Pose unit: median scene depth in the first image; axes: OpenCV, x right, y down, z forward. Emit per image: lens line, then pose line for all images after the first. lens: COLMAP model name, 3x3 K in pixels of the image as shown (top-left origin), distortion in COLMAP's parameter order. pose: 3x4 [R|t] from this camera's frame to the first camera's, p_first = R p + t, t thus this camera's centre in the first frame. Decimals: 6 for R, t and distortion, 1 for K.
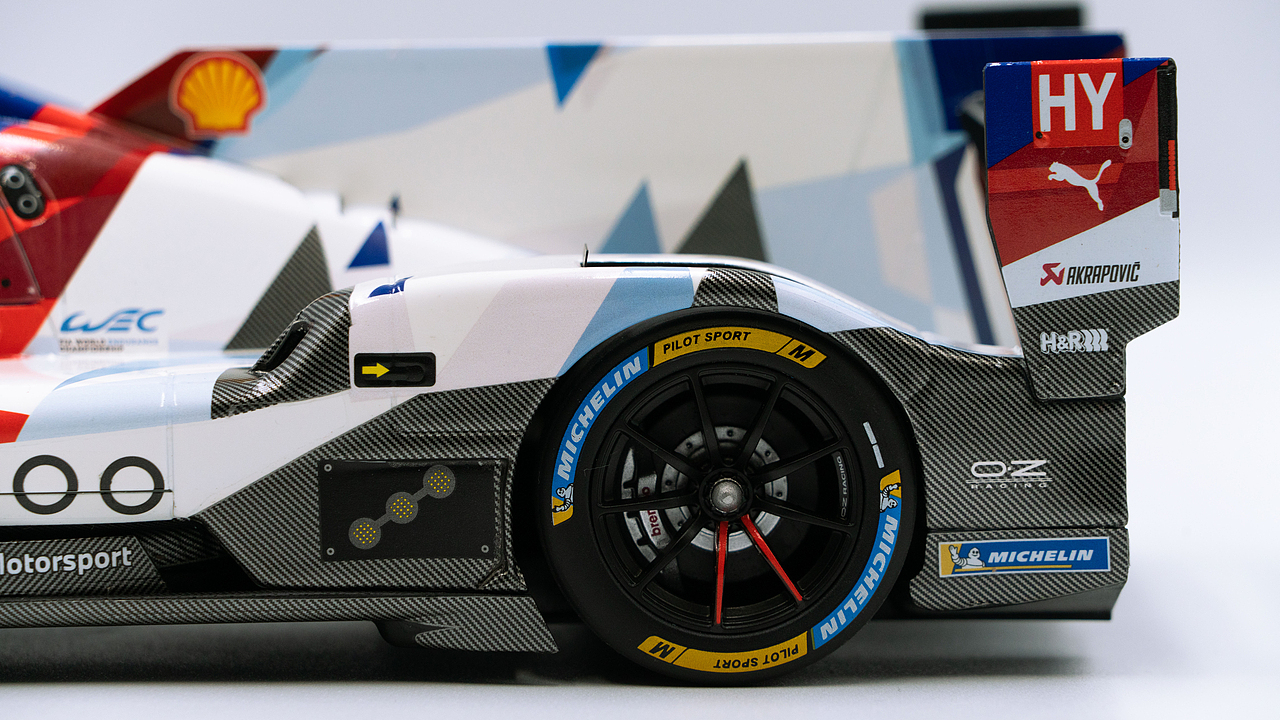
lens RADIAL K [[8682.1, 0, 641.9], [0, 8682.1, 356.3], [0, 0, 1]] dist [0.415297, 0.000000]
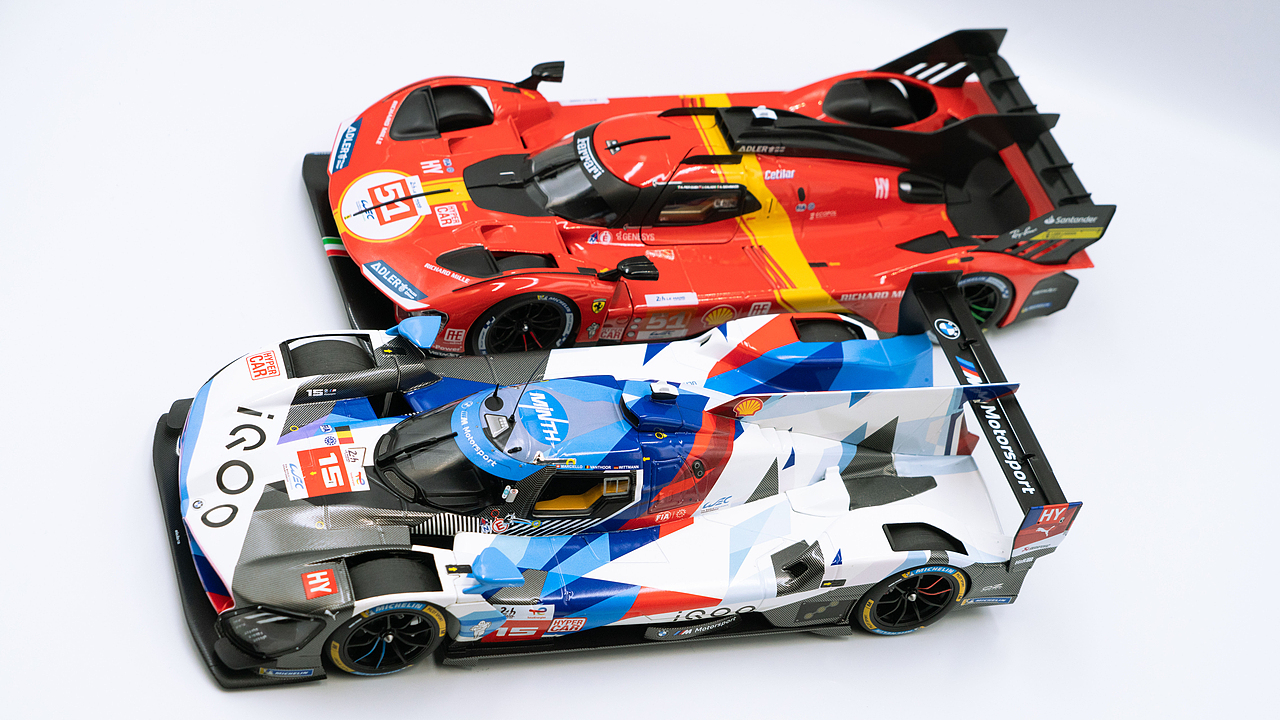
lens RADIAL K [[2567.0, 0, 651.3], [0, 2567.0, 351.2], [0, 0, 1]] dist [0.083683, 0.000000]
pose [[0.935535, -0.004112, 0.353211, -0.414531], [-0.225667, 0.762315, 0.606589, -0.606264], [-0.271752, -0.647193, 0.712244, 0.410887]]
